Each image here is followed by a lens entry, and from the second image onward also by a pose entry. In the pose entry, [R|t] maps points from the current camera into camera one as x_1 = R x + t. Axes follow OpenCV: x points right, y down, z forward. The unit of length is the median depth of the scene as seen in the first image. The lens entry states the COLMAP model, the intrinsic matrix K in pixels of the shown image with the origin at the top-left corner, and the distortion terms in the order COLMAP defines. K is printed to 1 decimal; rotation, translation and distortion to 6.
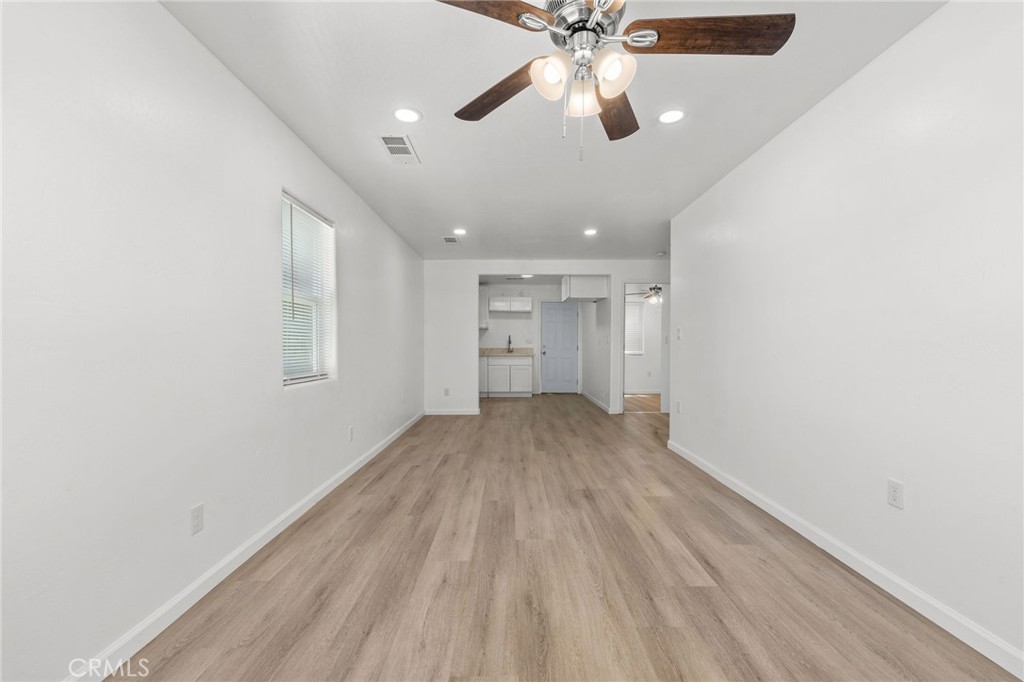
lens RADIAL K [[425.1, 0, 512.0], [0, 425.1, 341.0], [0, 0, 1]] dist [-0.001392, -0.000129]
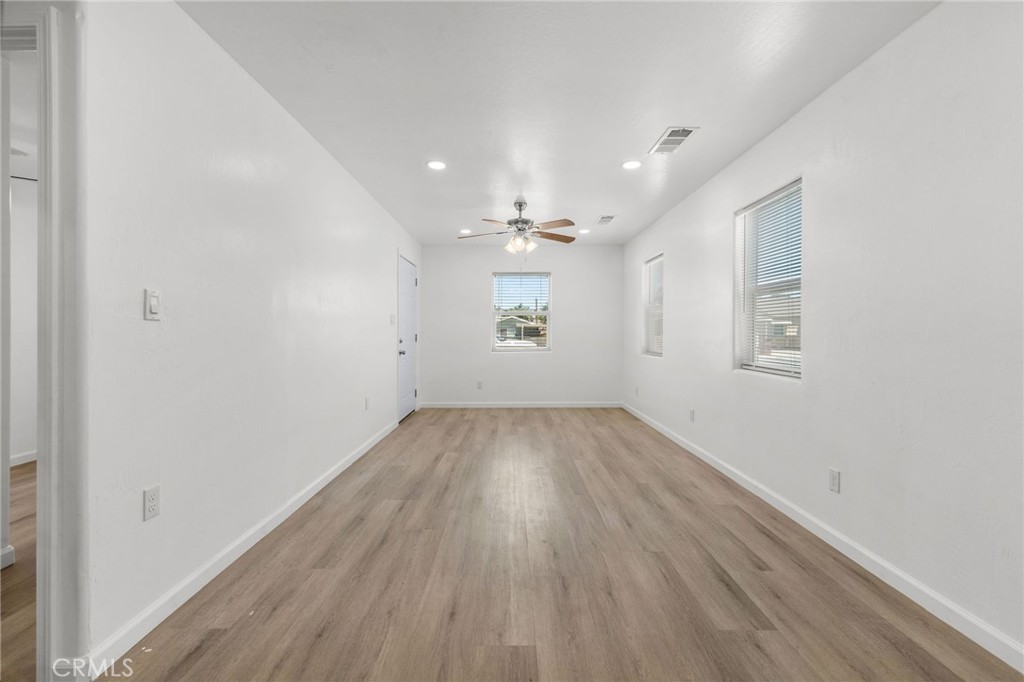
lens RADIAL K [[425.1, 0, 512.0], [0, 425.1, 341.0], [0, 0, 1]] dist [-0.001392, -0.000129]
pose [[-0.999992, -0.003780, -0.000971, 0.111777], [-0.003791, 0.999930, 0.011239, 0.012618], [0.000928, 0.011242, -0.999936, 1.981693]]
